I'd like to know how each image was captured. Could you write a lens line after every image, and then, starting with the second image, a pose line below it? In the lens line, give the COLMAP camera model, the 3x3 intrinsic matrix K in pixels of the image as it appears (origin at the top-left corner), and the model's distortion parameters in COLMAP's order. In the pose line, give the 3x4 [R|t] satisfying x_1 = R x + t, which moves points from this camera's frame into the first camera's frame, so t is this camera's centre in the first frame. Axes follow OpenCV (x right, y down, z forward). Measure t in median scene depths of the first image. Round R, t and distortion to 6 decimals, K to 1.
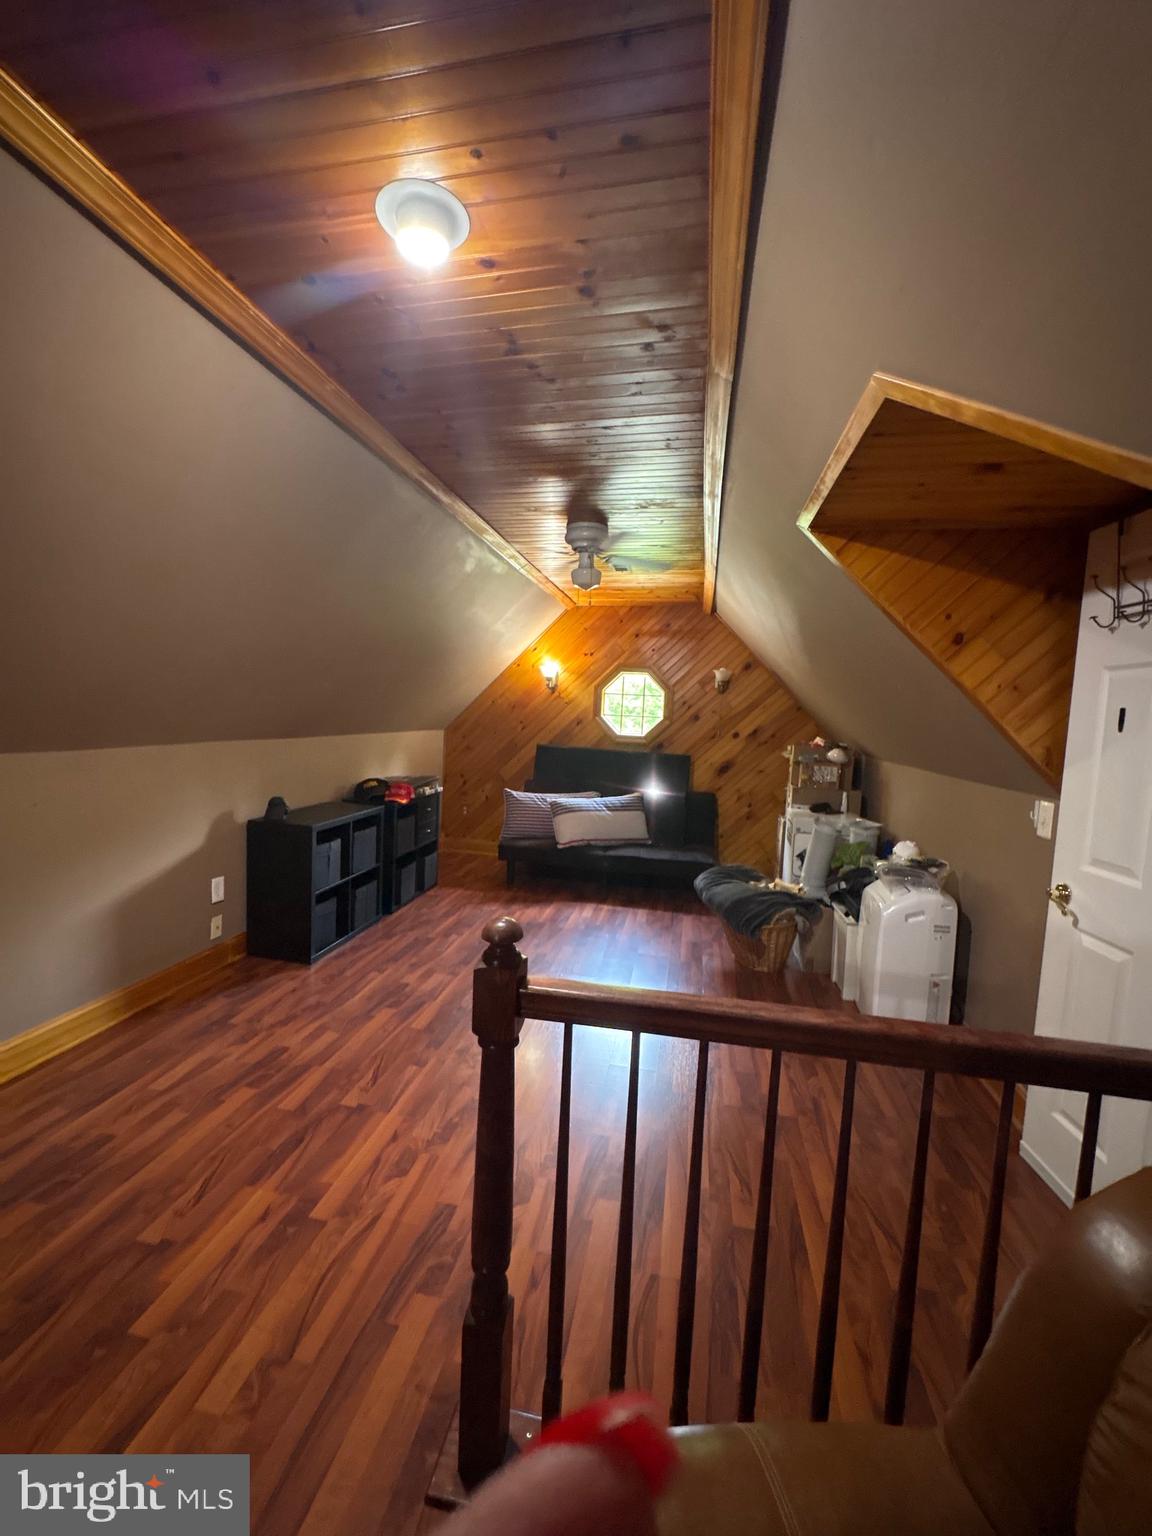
lens RADIAL K [[611.8, 0, 574.1], [0, 611.8, 764.5], [0, 0, 1]] dist [0.000502, 0.000013]
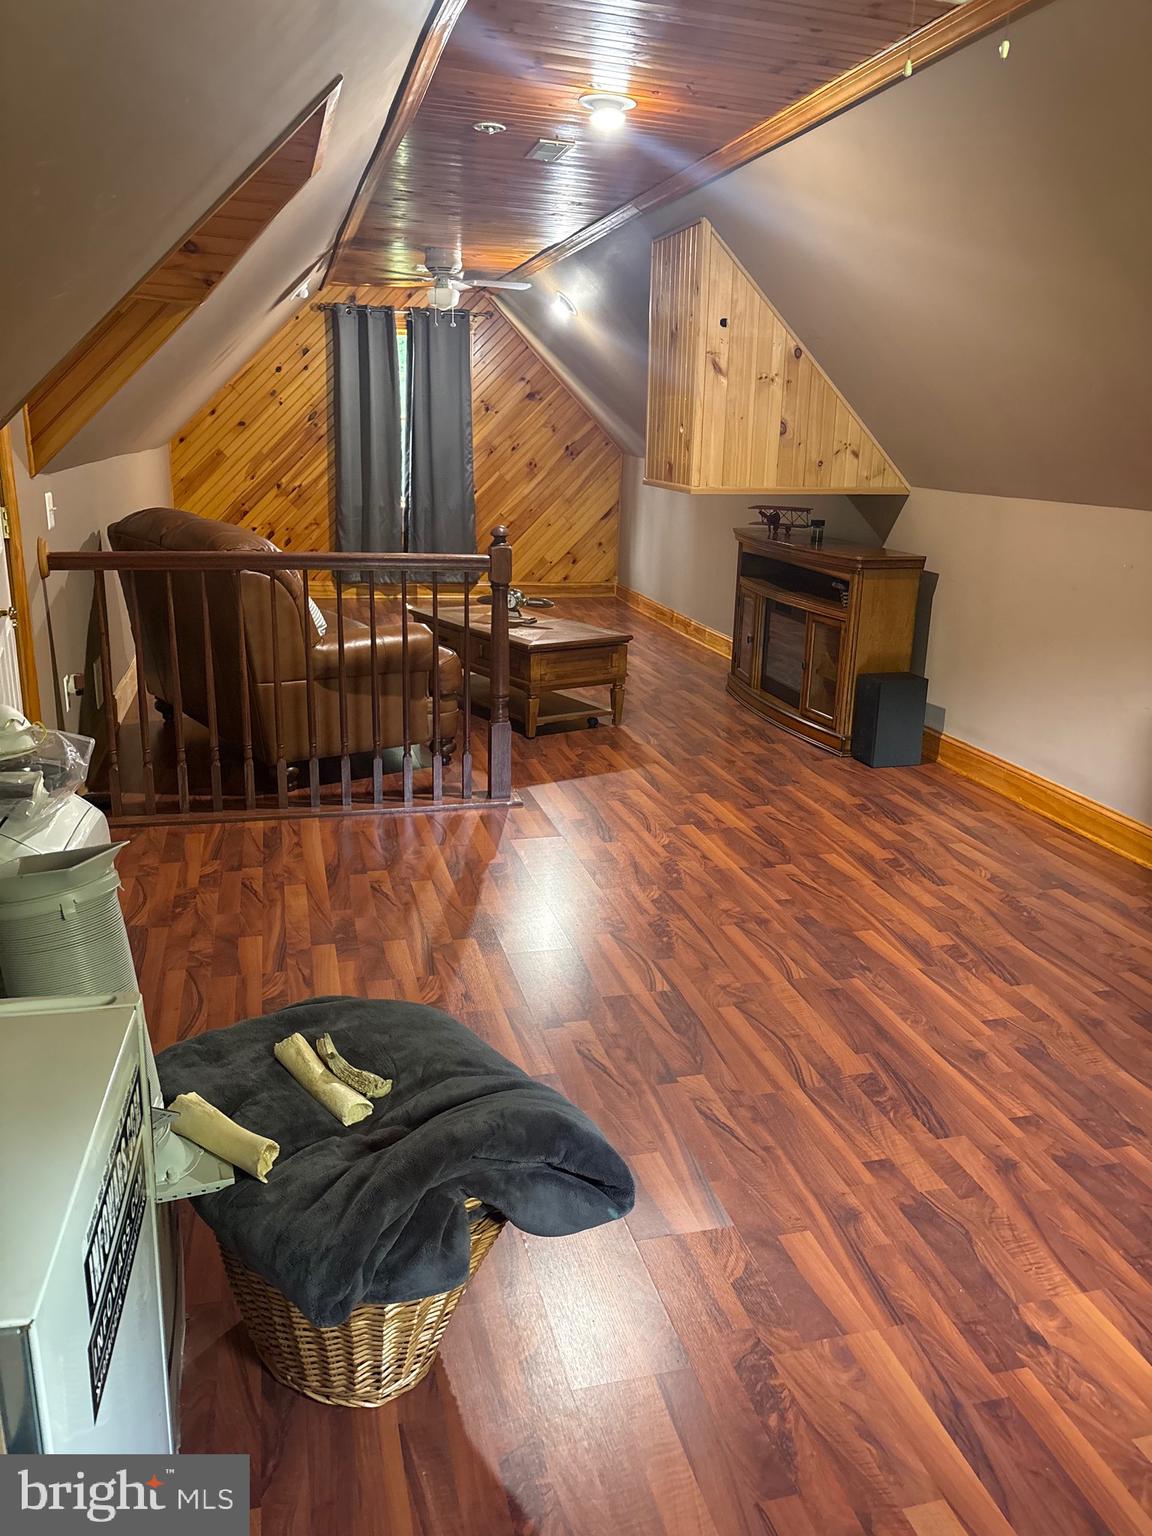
lens RADIAL K [[1156.8, 0, 576.4], [0, 1156.8, 766.4], [0, 0, 1]] dist [0.008181, 0.001916]
pose [[-0.897930, 0.057158, -0.436412, 0.469485], [-0.099325, 0.939640, 0.327430, -0.100779], [0.428786, 0.337356, -0.838054, 1.550181]]
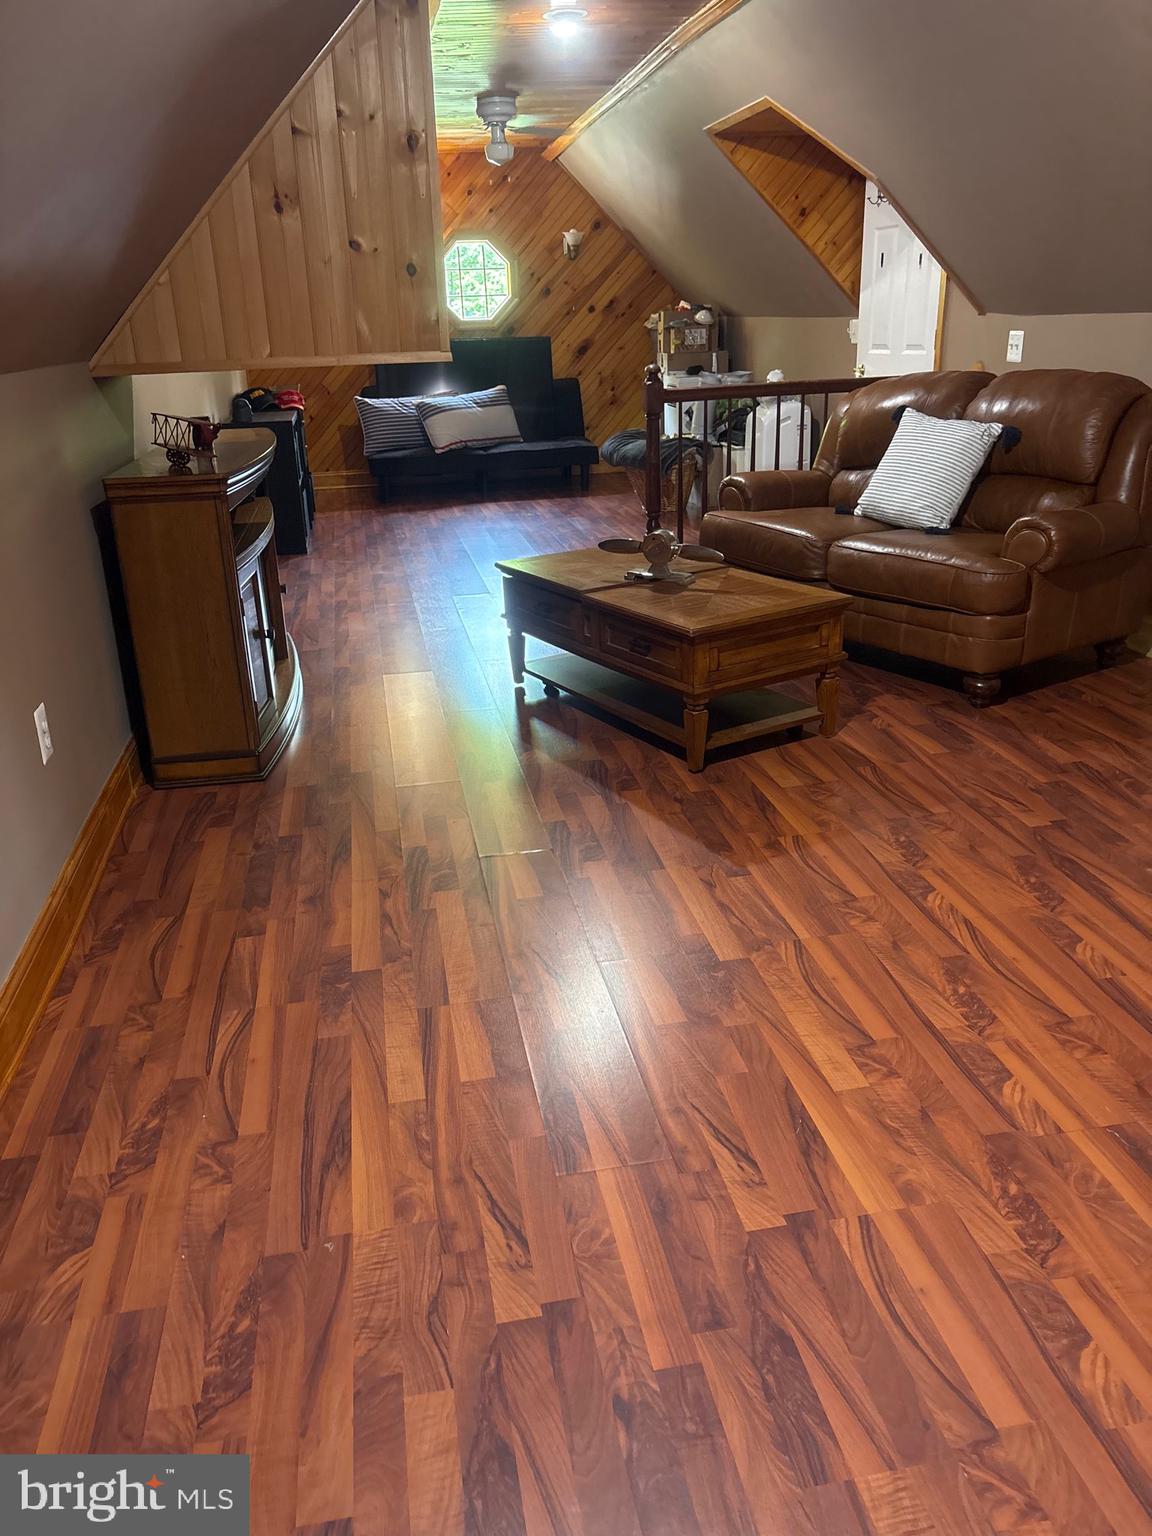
lens RADIAL K [[1156.8, 0, 572.5], [0, 1156.8, 766.4], [0, 0, 1]] dist [0.008181, 0.001916]
pose [[0.925676, -0.208583, 0.315621, -0.684972], [0.108188, 0.945387, 0.307472, 0.095922], [-0.362518, -0.250473, 0.897688, -1.074798]]
